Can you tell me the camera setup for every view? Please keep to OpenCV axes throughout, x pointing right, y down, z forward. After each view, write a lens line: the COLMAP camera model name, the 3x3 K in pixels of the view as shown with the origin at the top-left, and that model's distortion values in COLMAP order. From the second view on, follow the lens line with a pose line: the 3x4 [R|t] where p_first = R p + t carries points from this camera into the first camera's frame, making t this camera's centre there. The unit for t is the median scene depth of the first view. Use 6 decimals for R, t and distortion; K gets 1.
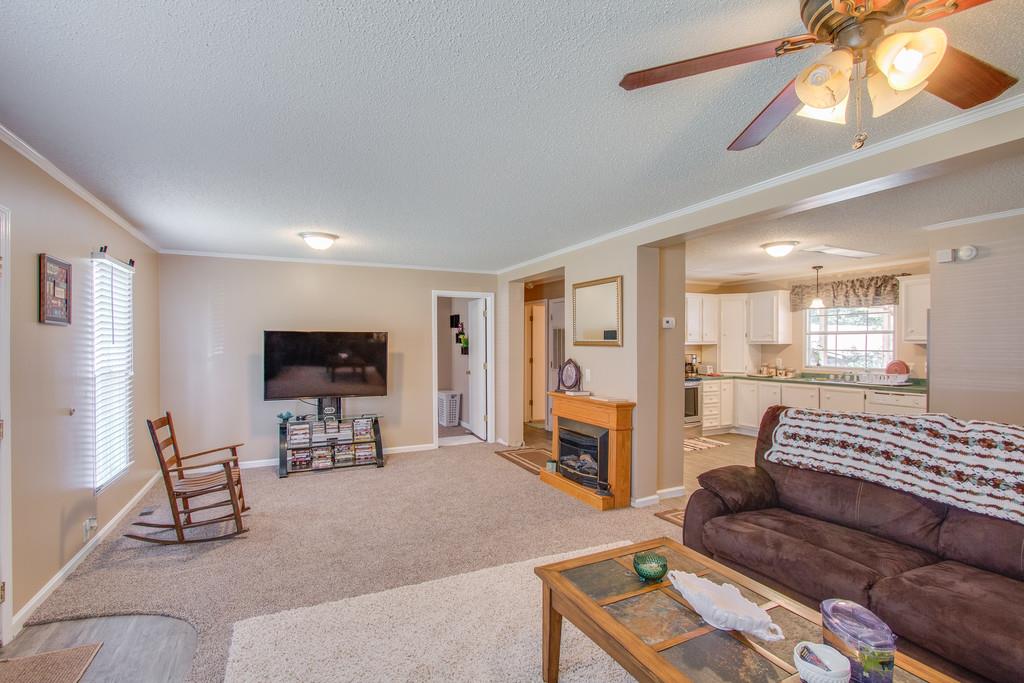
lens RADIAL K [[474.3, 0, 513.1], [0, 474.3, 345.6], [0, 0, 1]] dist [-0.008518, 0.000523]
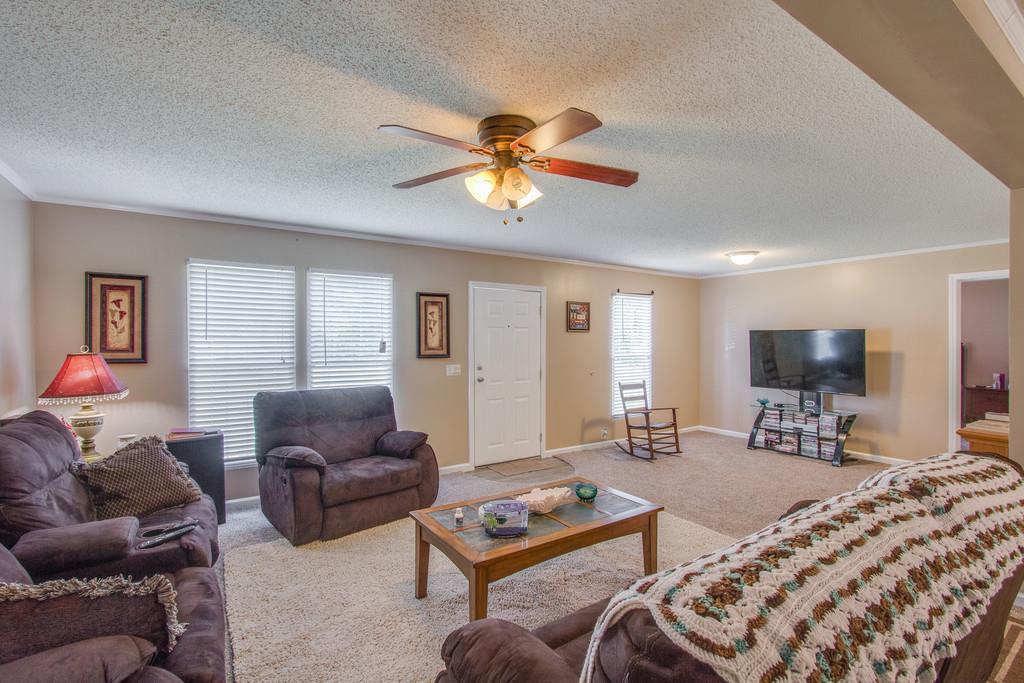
lens RADIAL K [[474.3, 0, 513.1], [0, 474.3, 345.6], [0, 0, 1]] dist [-0.008518, 0.000523]
pose [[0.137992, 0.016037, -0.990303, 0.521026], [-0.007880, 0.999855, 0.015094, -0.004447], [0.990402, 0.005721, 0.138099, 0.171277]]
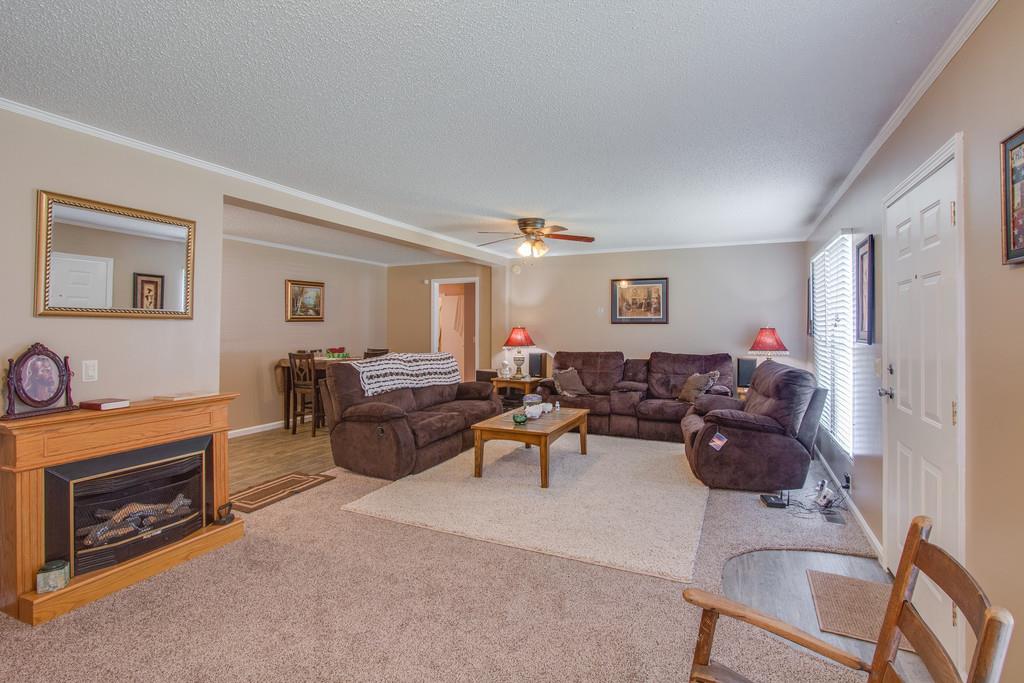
lens RADIAL K [[491.2, 0, 512.0], [0, 491.2, 323.5], [0, 0, 1]] dist [-0.011833, 0.000262]
pose [[-0.633971, 0.008279, 0.773313, -0.463970], [0.004086, 0.999965, -0.007355, 0.010447], [-0.773346, -0.001503, -0.633982, 0.777309]]
